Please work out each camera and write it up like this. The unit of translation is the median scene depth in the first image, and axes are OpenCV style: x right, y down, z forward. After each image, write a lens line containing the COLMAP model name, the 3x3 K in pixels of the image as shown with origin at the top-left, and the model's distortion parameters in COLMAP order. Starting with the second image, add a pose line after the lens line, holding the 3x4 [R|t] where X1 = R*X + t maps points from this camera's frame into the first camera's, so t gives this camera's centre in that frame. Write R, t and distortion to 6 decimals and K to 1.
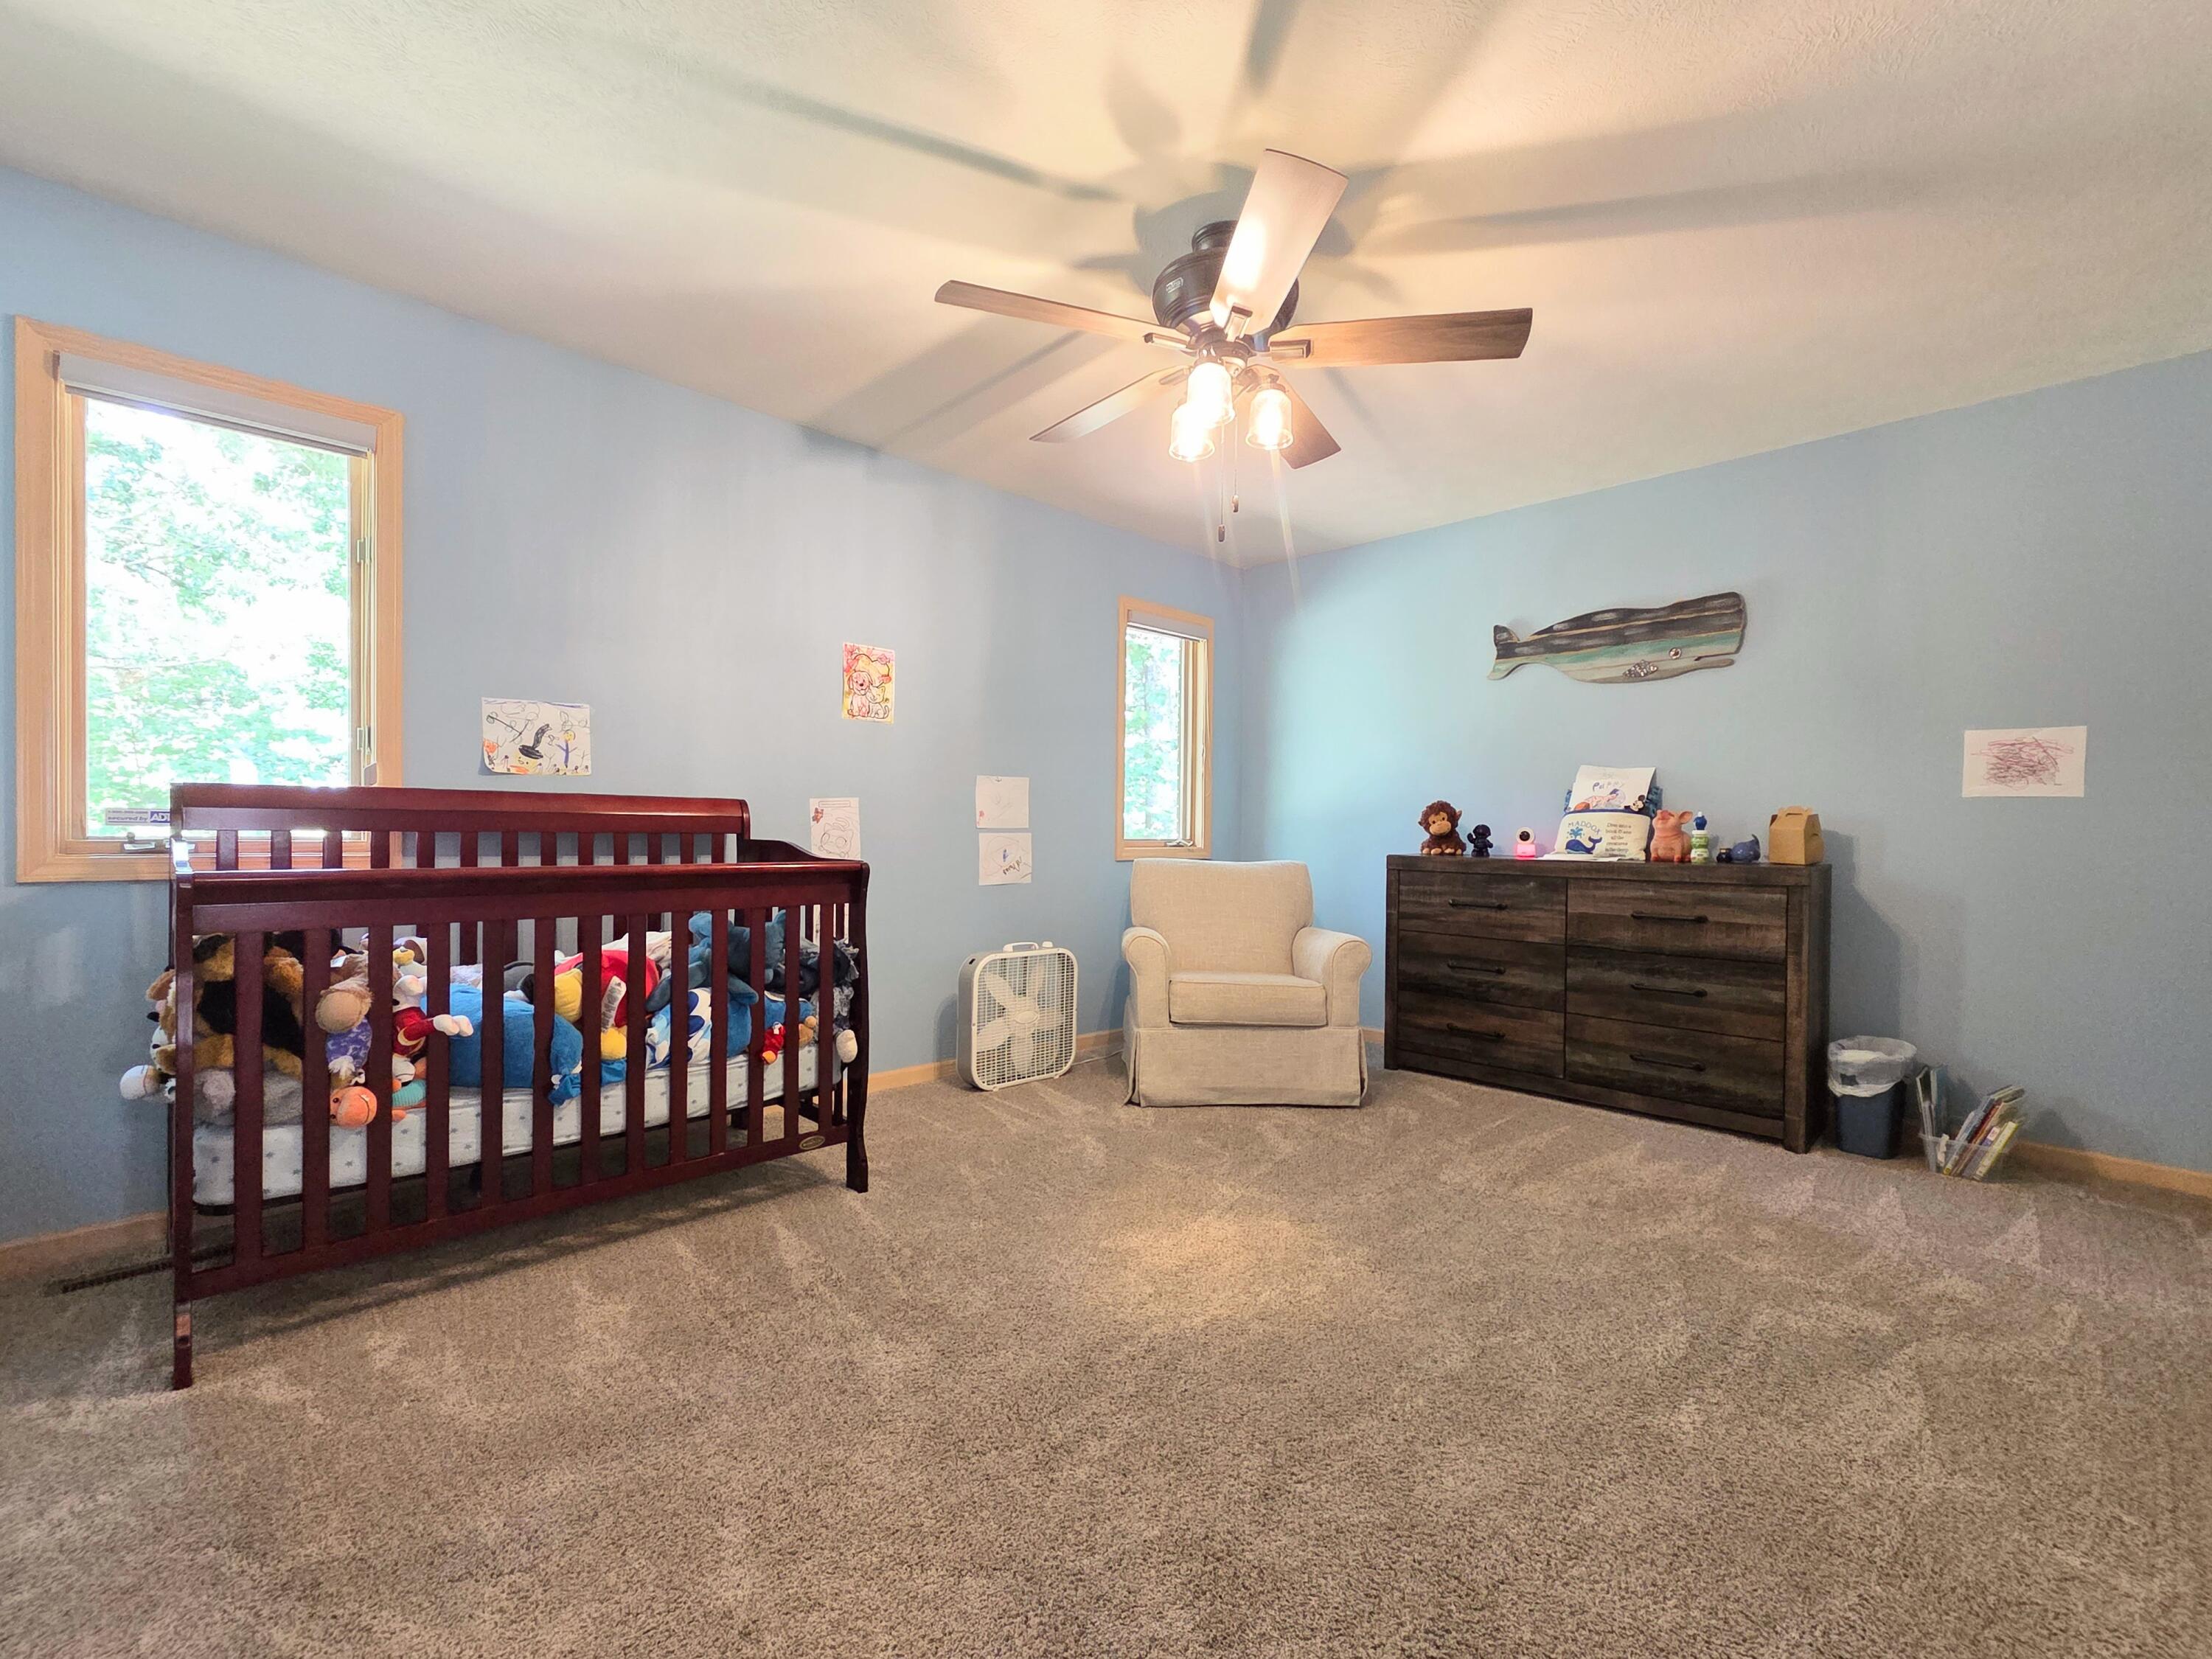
lens RADIAL K [[977.5, 0, 1128.3], [0, 977.5, 839.4], [0, 0, 1]] dist [0.003672, -0.001504]
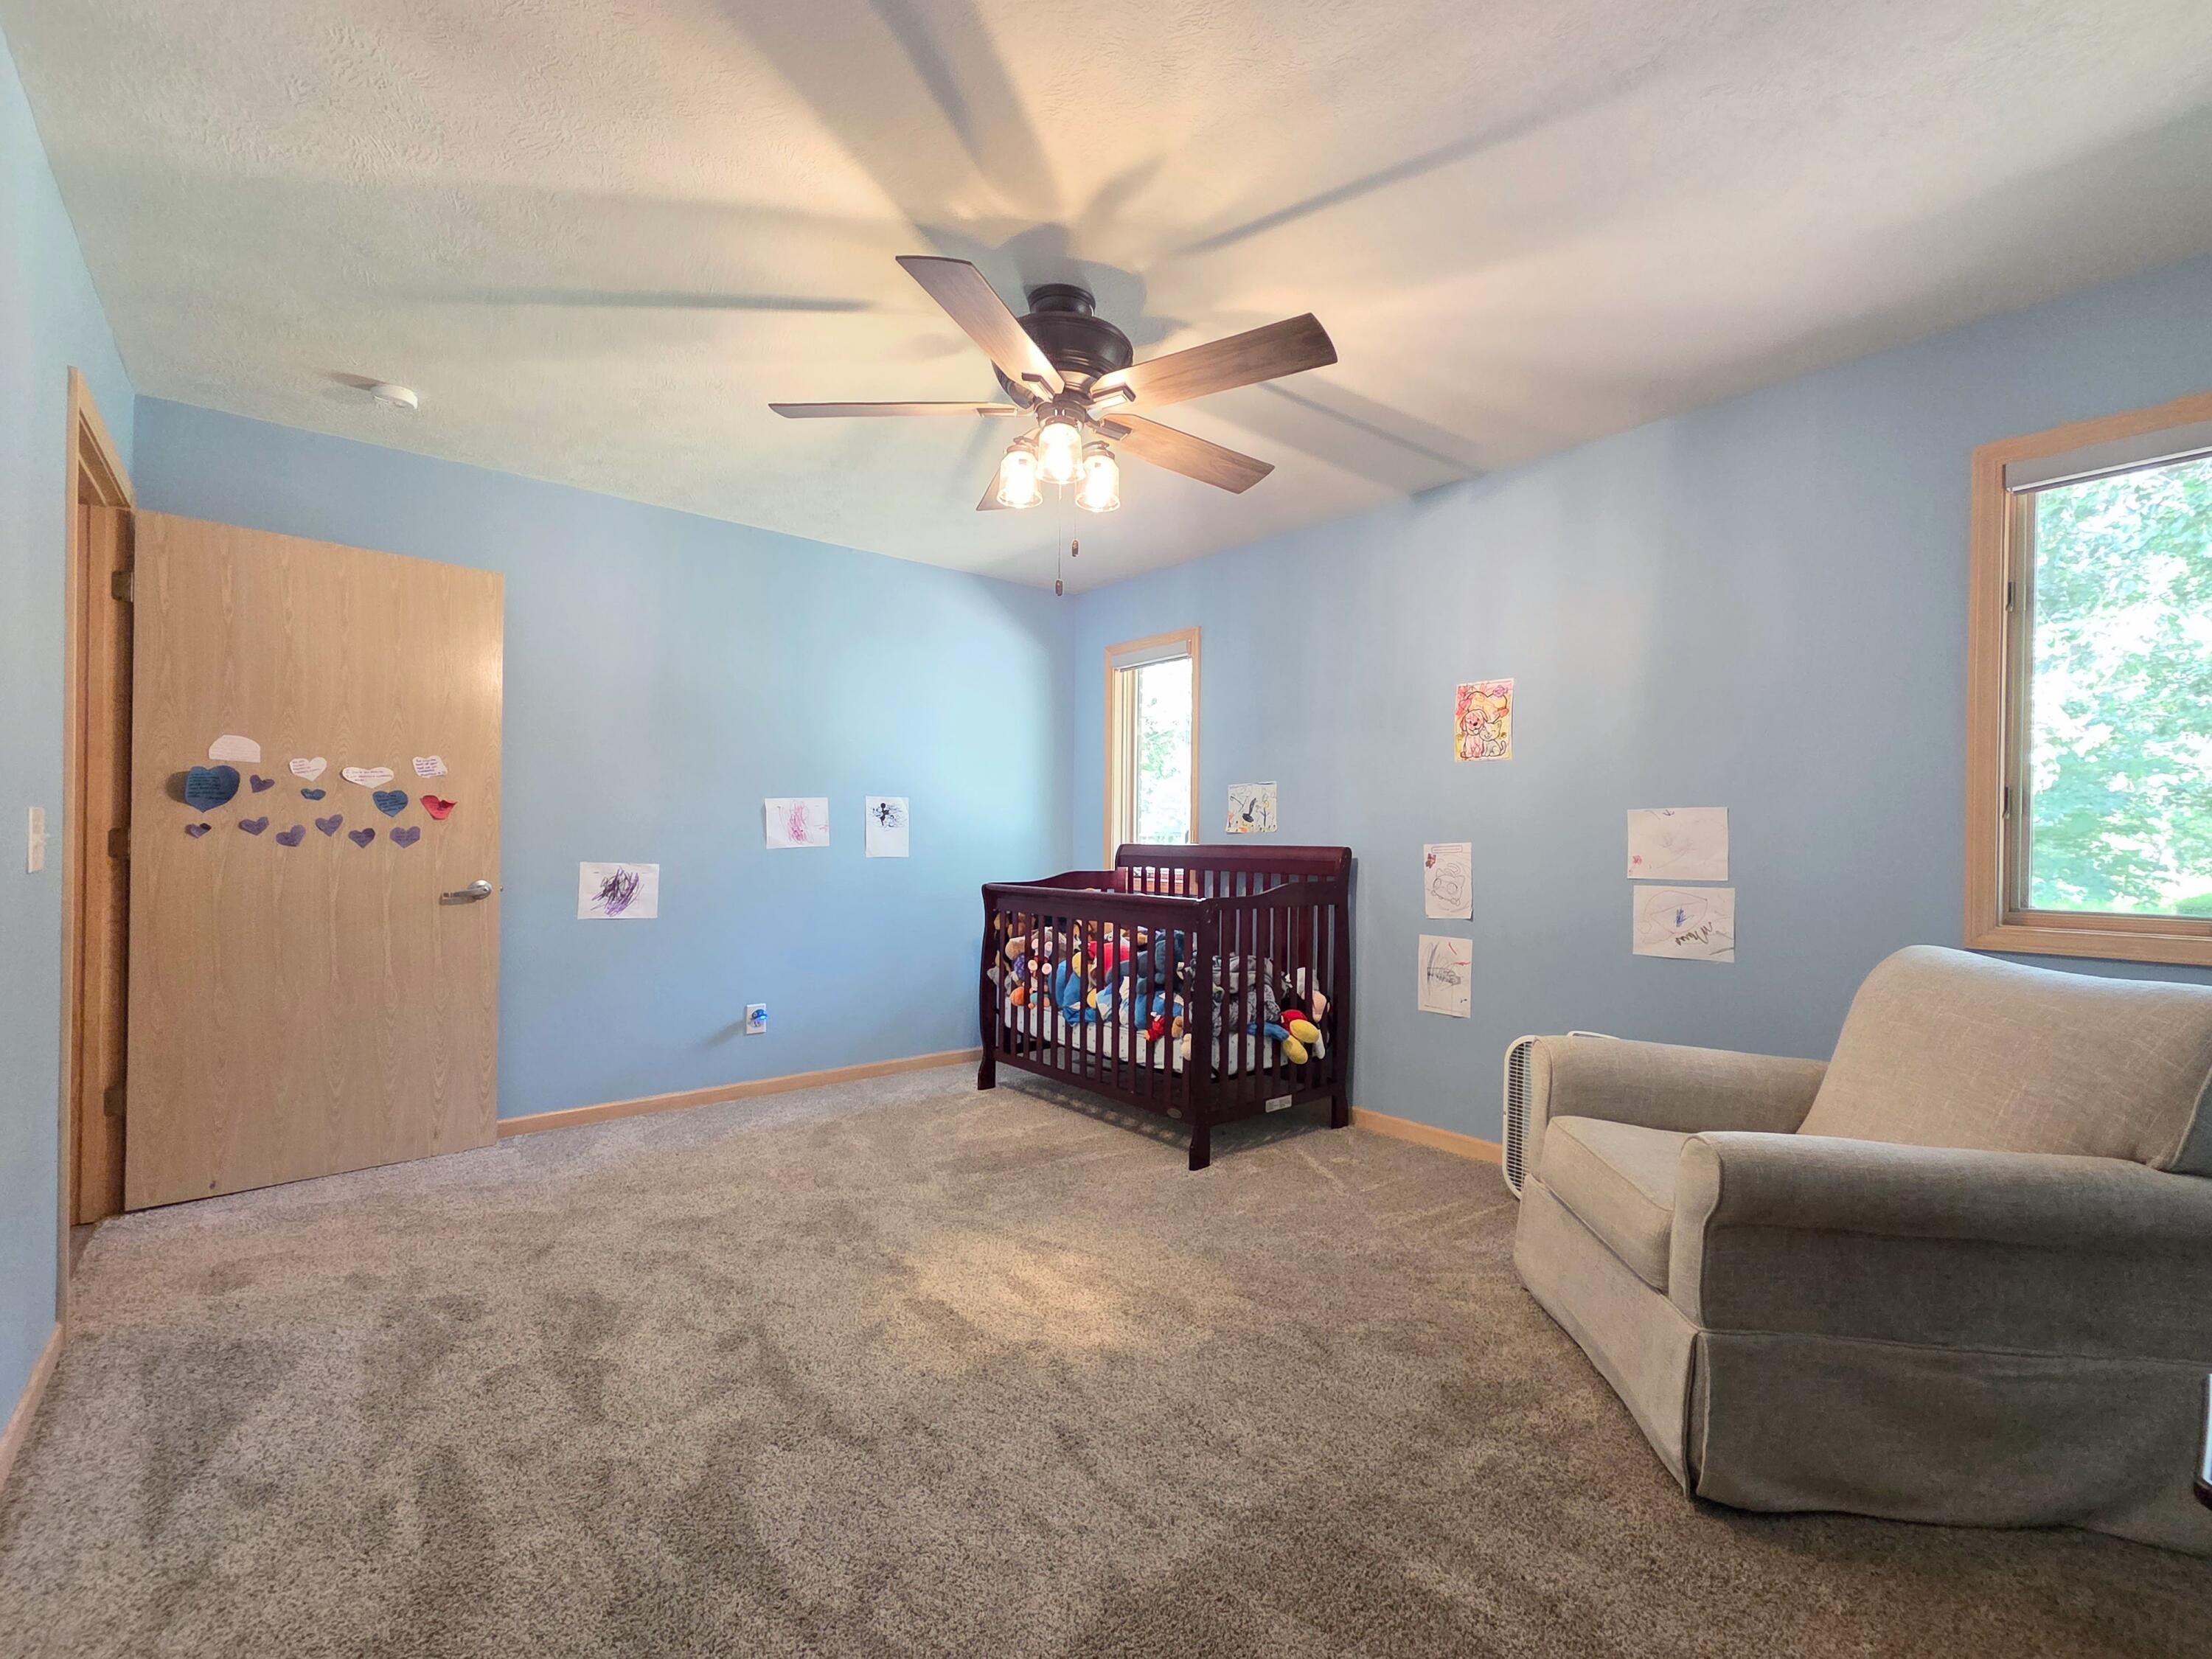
lens RADIAL K [[977.5, 0, 1128.3], [0, 977.5, 839.4], [0, 0, 1]] dist [0.003672, -0.001504]
pose [[-0.091855, -0.008470, -0.995736, 0.733347], [-0.015439, 0.999856, -0.007081, -0.034934], [0.995653, 0.014723, -0.091972, 0.781266]]
